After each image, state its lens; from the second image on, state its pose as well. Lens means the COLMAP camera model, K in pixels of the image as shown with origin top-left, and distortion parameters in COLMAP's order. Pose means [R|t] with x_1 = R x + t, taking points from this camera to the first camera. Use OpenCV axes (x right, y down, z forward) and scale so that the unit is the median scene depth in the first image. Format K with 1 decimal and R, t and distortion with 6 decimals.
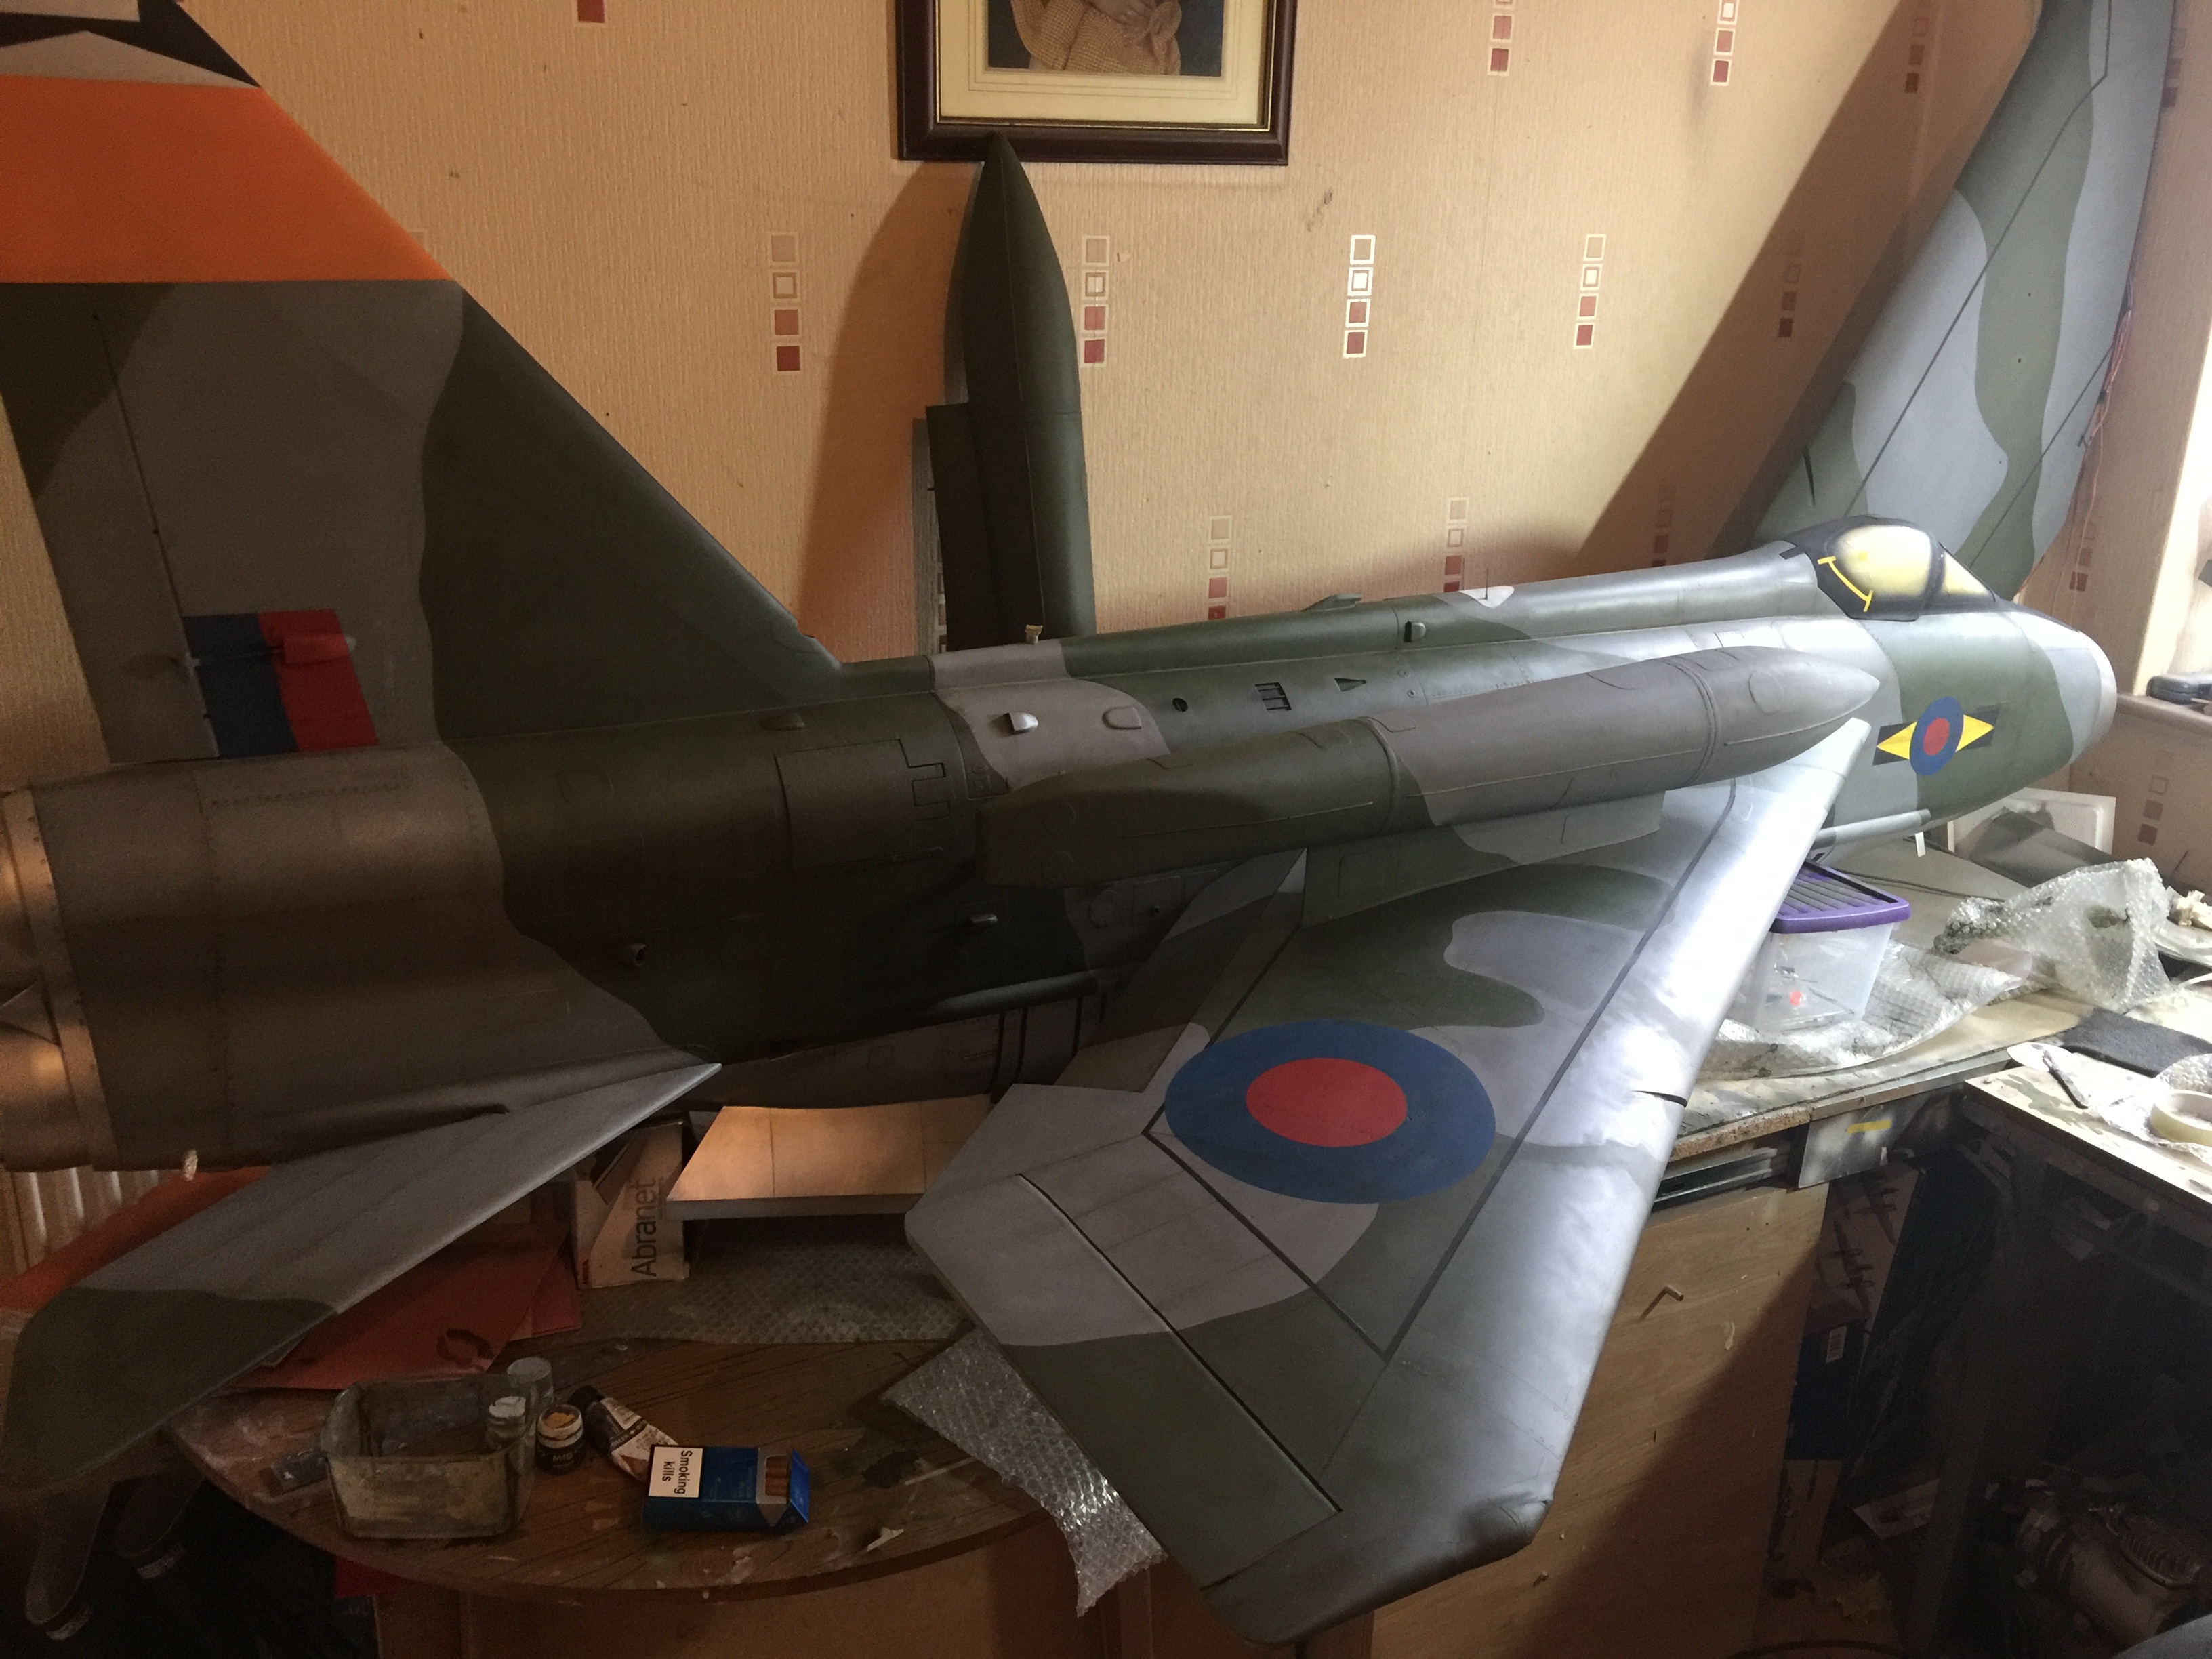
lens RADIAL K [[1864.8, 0, 1116.0], [0, 1864.8, 806.2], [0, 0, 1]] dist [0.092454, -0.150101]
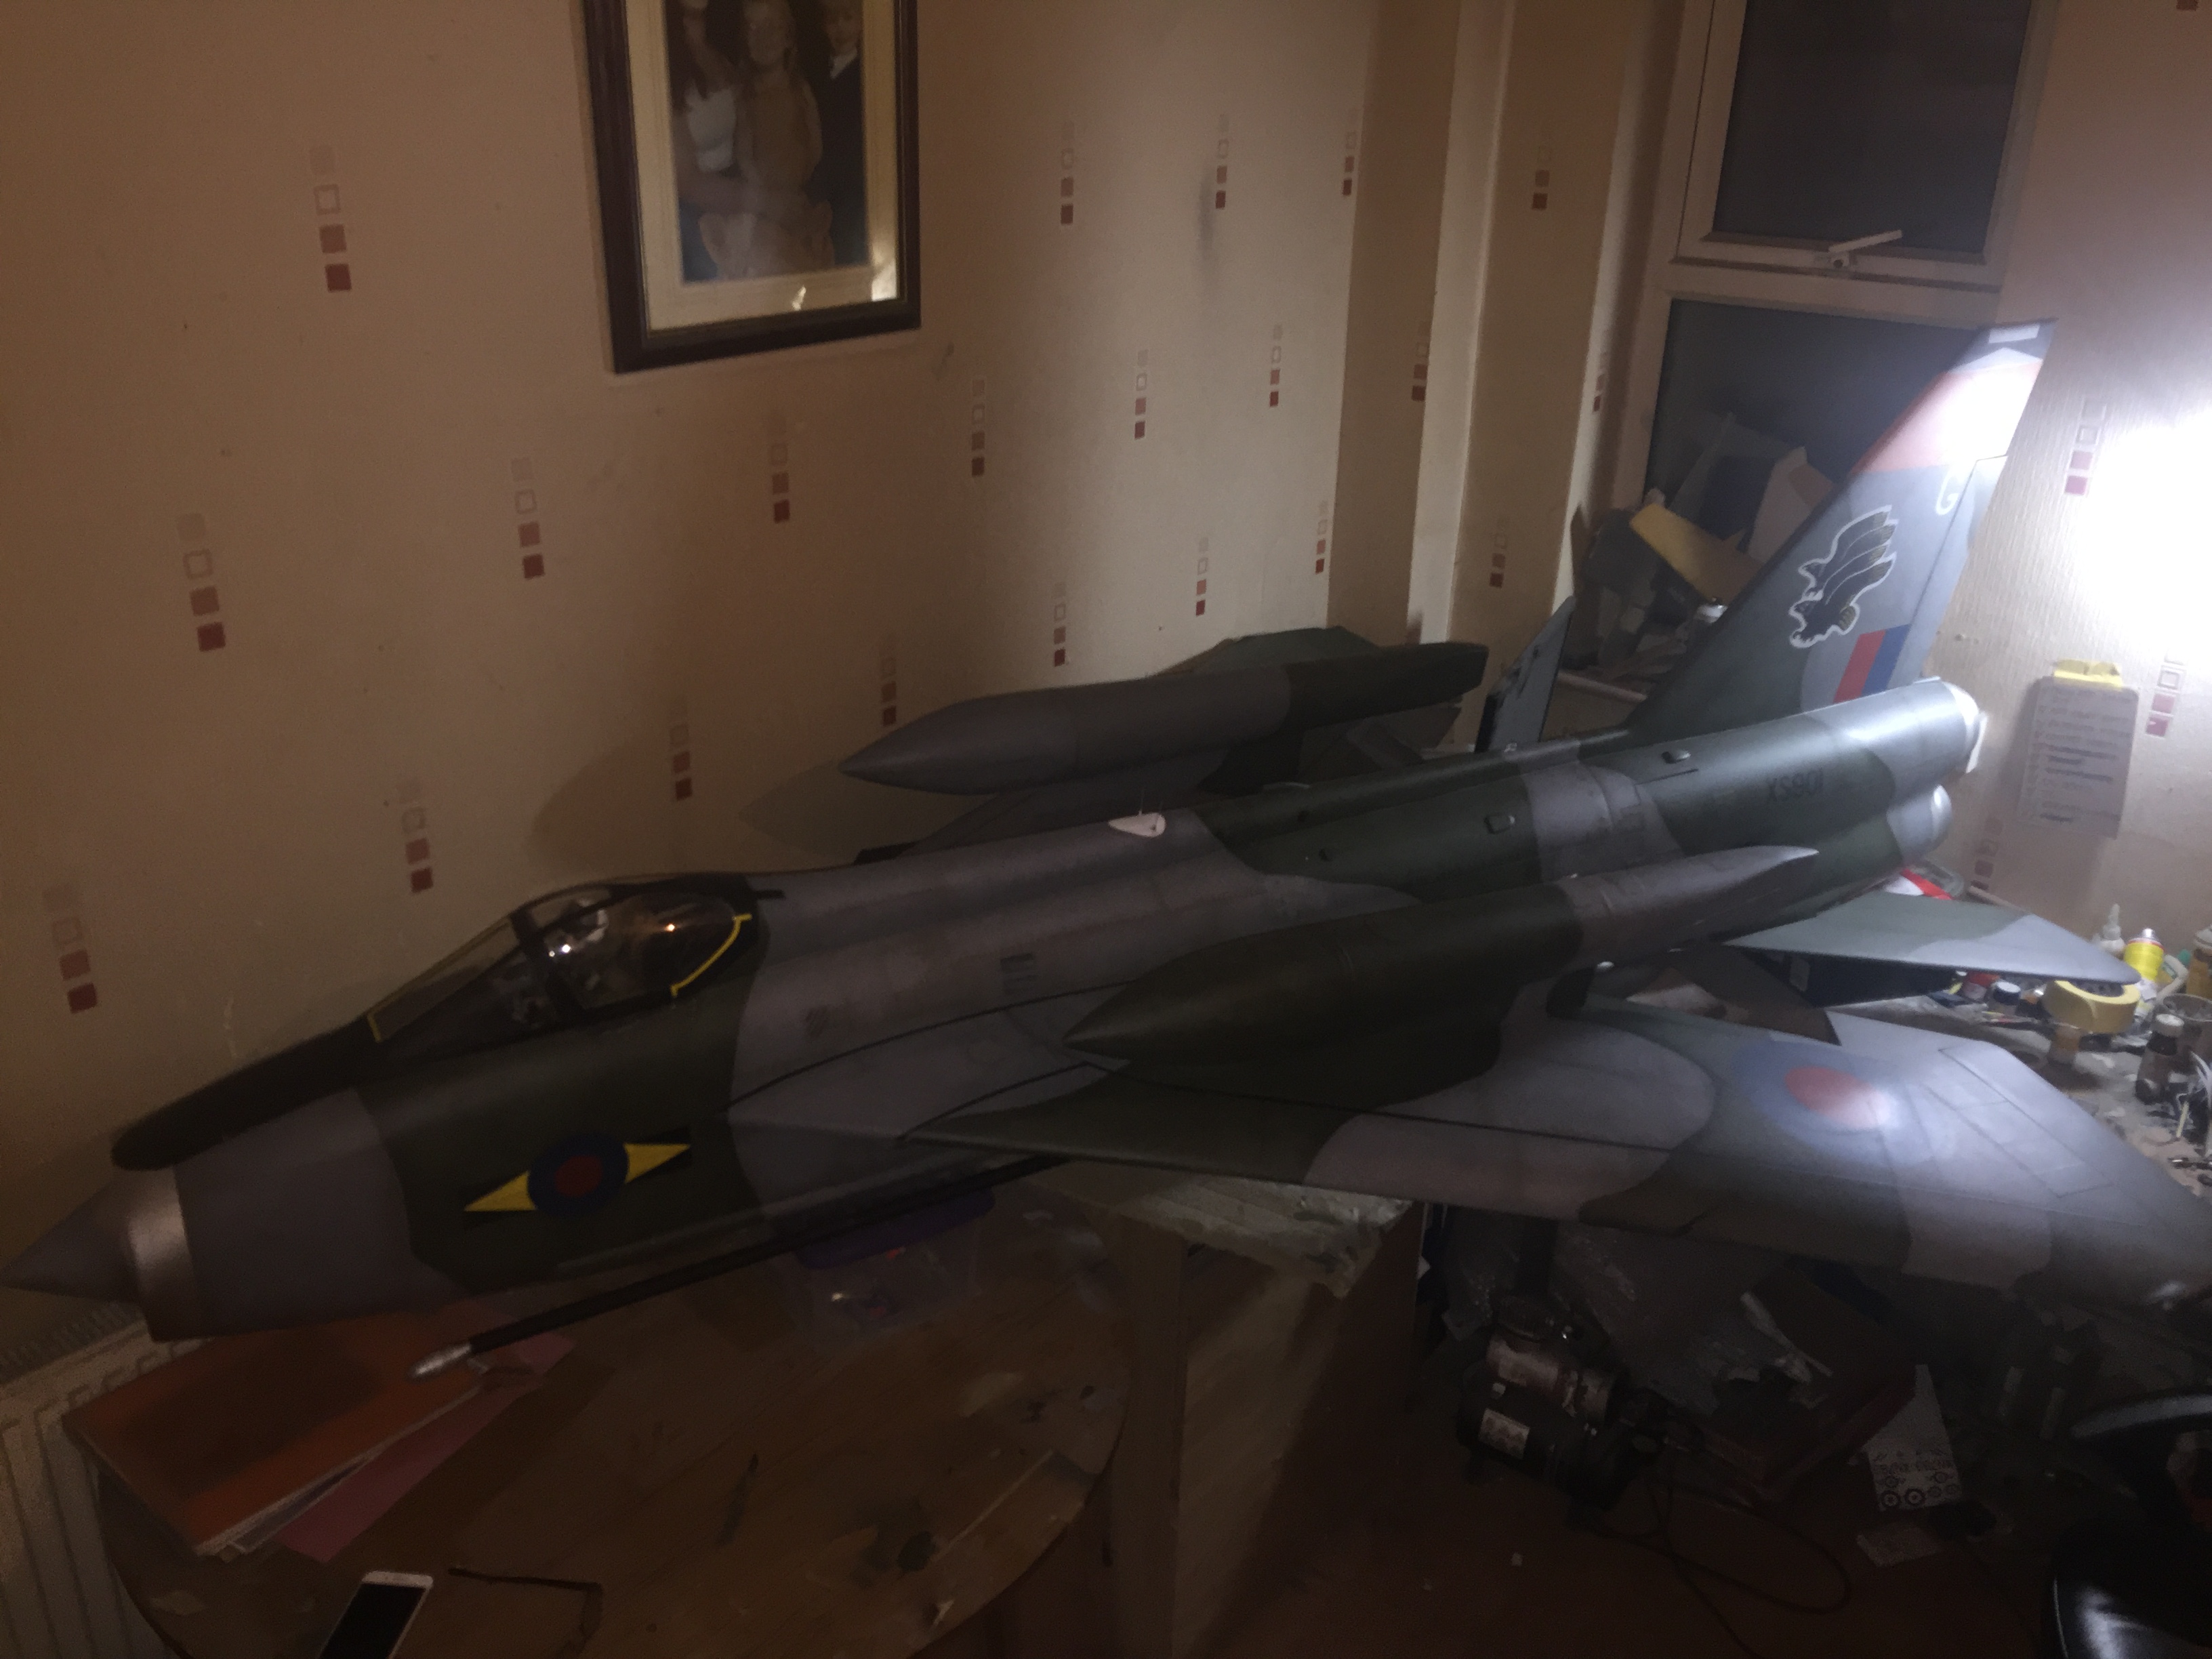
lens RADIAL K [[1864.8, 0, 1116.0], [0, 1864.8, 806.2], [0, 0, 1]] dist [0.092454, -0.150101]
pose [[0.925079, -0.145923, 0.350621, -0.252021], [0.117754, 0.987946, 0.100487, -0.165279], [-0.361058, -0.051672, 0.931111, -0.116551]]
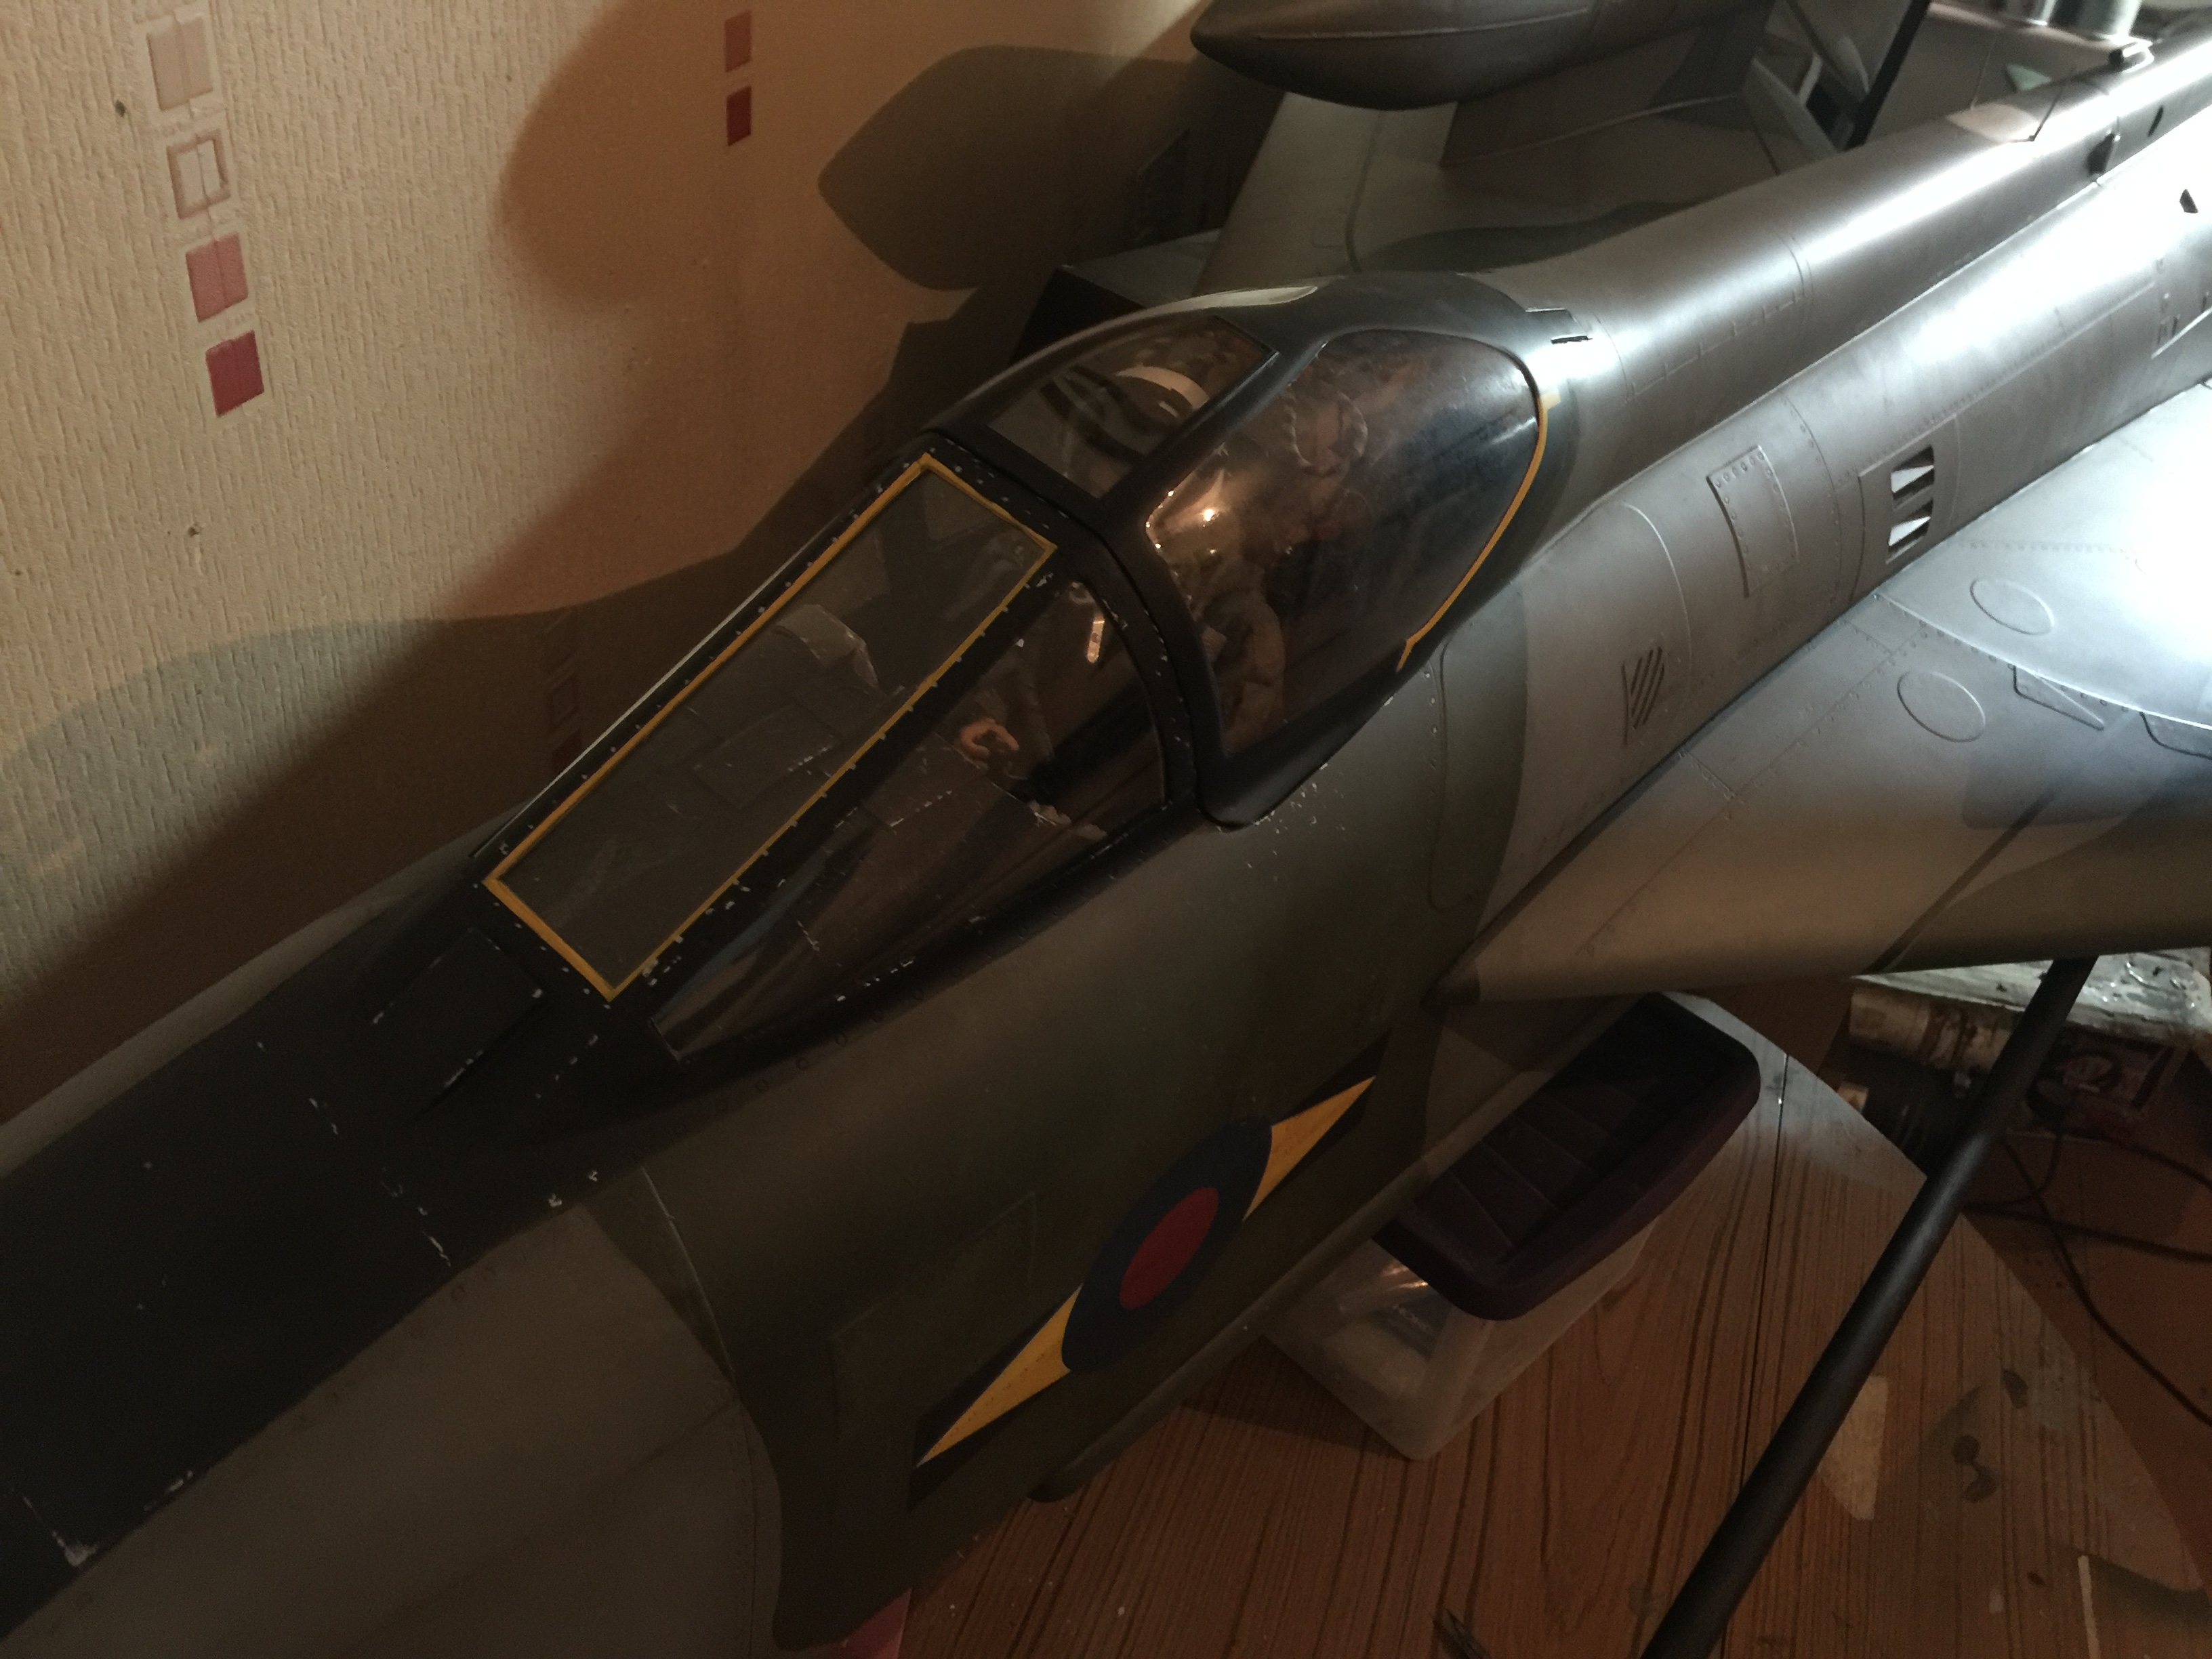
lens RADIAL K [[1882.8, 0, 1107.5], [0, 1882.8, 818.0], [0, 0, 1]] dist [0.074746, -0.134376]
pose [[0.747630, -0.351829, 0.563263, -0.350498], [0.126169, 0.907940, 0.399657, -0.109088], [-0.652020, -0.227729, 0.723193, 0.618335]]
